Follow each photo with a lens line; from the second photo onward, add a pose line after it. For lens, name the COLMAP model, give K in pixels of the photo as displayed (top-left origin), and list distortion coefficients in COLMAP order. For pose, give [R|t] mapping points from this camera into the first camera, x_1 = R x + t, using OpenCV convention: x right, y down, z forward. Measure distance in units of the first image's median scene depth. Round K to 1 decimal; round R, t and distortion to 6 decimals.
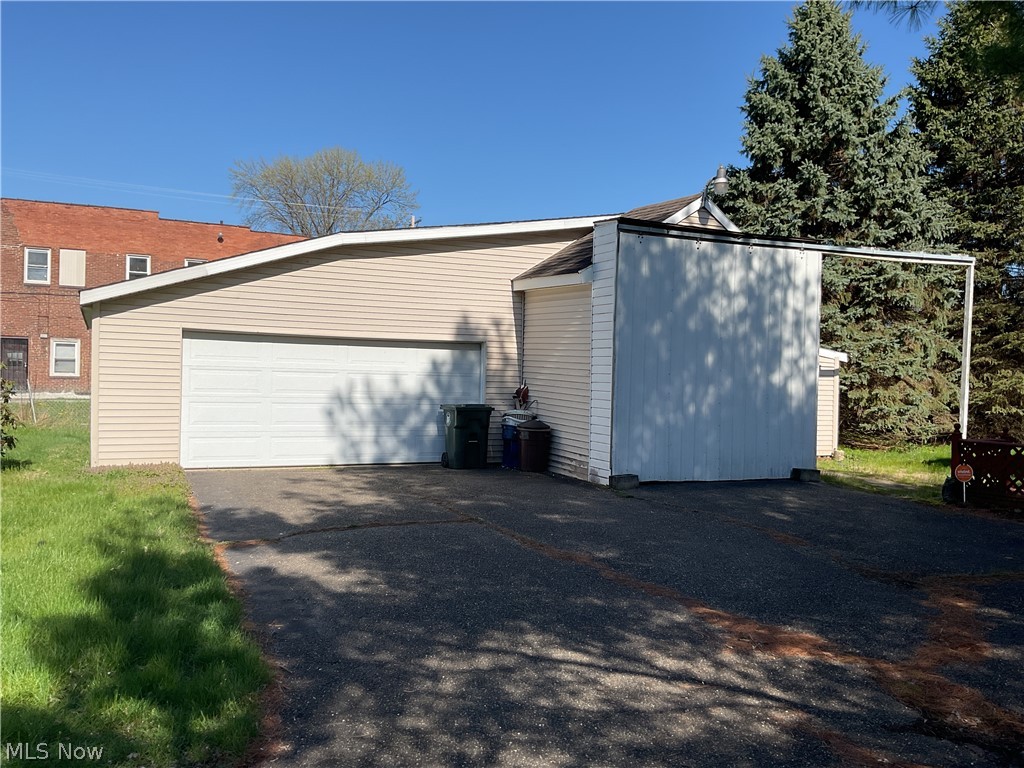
lens RADIAL K [[840.6, 0, 519.0], [0, 840.6, 385.6], [0, 0, 1]] dist [0.064315, -0.076512]
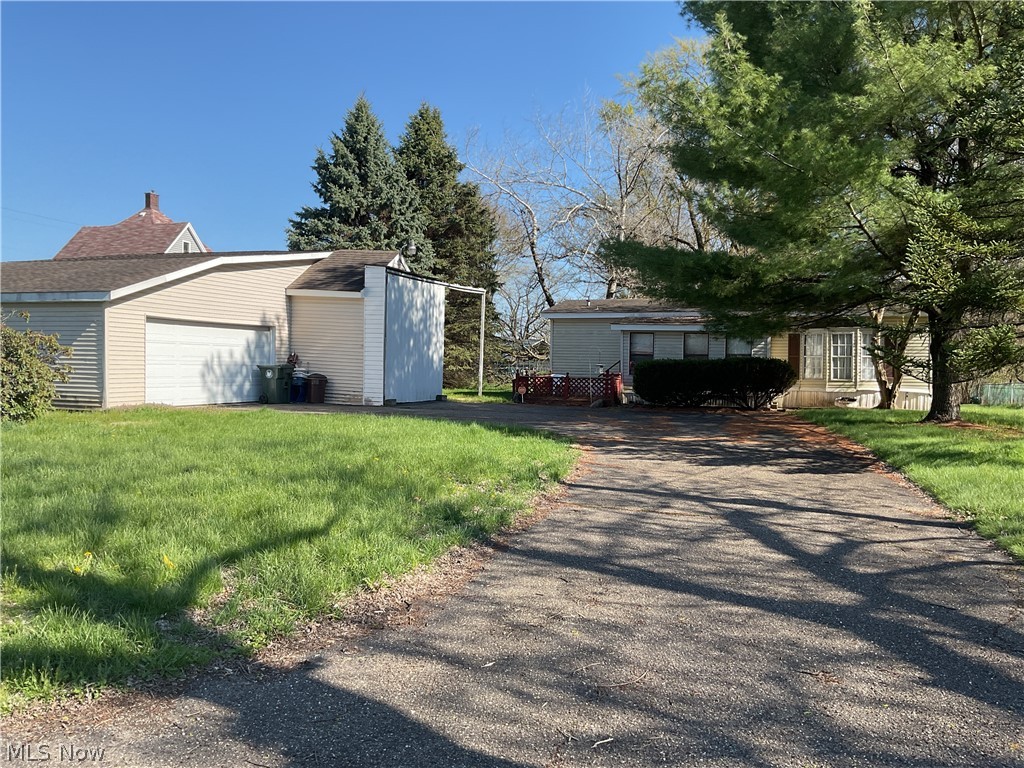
lens RADIAL K [[840.6, 0, 509.0], [0, 840.6, 389.2], [0, 0, 1]] dist [0.064315, -0.076512]
pose [[0.704462, -0.035013, 0.708877, -0.866443], [0.002924, 0.998917, 0.046433, -0.011571], [-0.709735, -0.030637, 0.703802, -0.457925]]
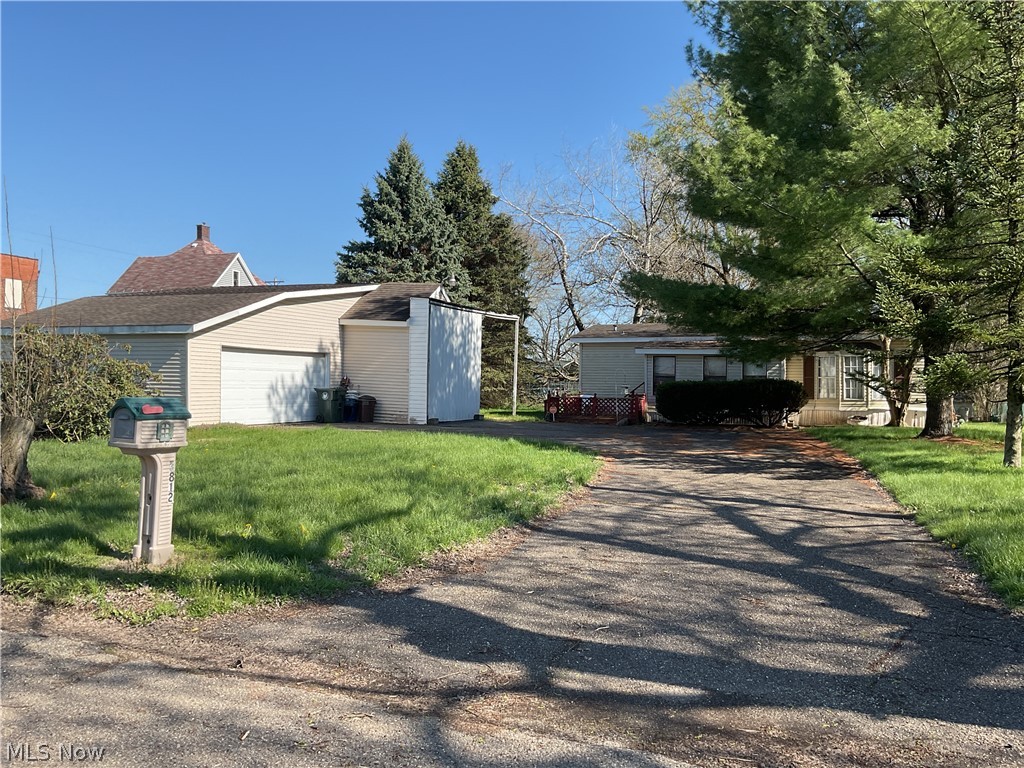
lens RADIAL K [[840.6, 0, 504.9], [0, 840.6, 394.1], [0, 0, 1]] dist [0.064315, -0.076512]
pose [[0.733736, -0.025135, 0.678970, -0.977135], [0.007740, 0.999560, 0.028638, -0.018632], [-0.679391, -0.015758, 0.733607, -0.566334]]
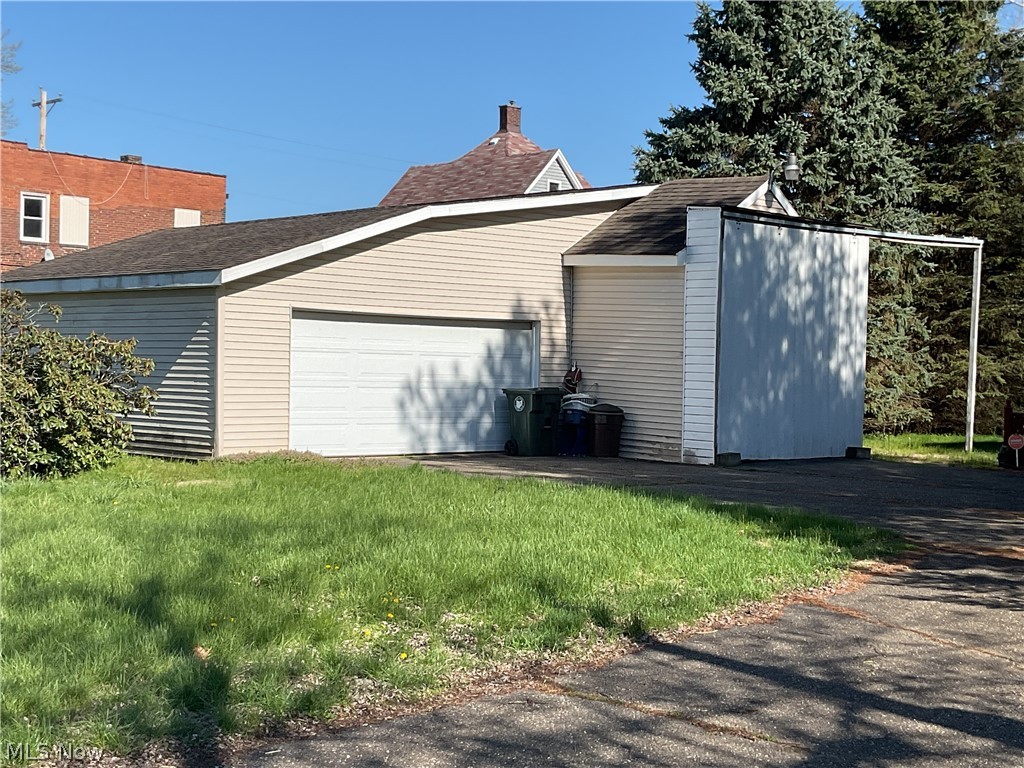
lens RADIAL K [[1492.8, 0, 503.9], [0, 1492.8, 391.6], [0, 0, 1]] dist [0.077128, 0.000000]
pose [[0.950452, -0.012599, 0.310615, -0.581726], [0.006562, 0.999769, 0.020474, -0.013732], [-0.310801, -0.017421, 0.950315, -0.547344]]
